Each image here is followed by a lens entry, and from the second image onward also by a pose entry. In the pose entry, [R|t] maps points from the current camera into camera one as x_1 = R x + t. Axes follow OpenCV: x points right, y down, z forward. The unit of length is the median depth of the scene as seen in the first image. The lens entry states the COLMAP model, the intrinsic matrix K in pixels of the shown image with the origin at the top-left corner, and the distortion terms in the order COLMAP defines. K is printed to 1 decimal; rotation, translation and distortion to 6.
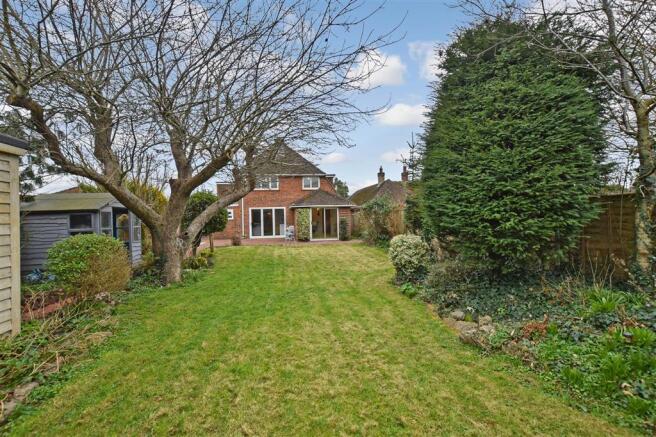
lens RADIAL K [[287.3, 0, 328.0], [0, 287.3, 218.5], [0, 0, 1]] dist [-0.005059, 0.000472]
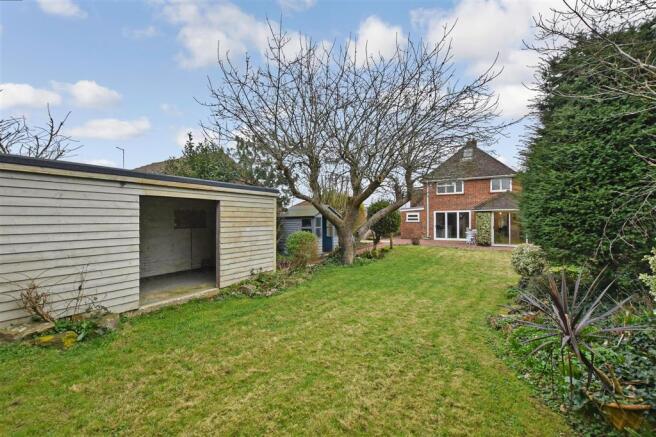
lens RADIAL K [[287.3, 0, 328.0], [0, 287.3, 218.5], [0, 0, 1]] dist [-0.005059, 0.000472]
pose [[0.766519, 0.015016, -0.642046, 0.310570], [-0.015777, 0.999865, 0.004550, -0.023464], [0.642028, 0.006642, 0.766653, -0.218572]]
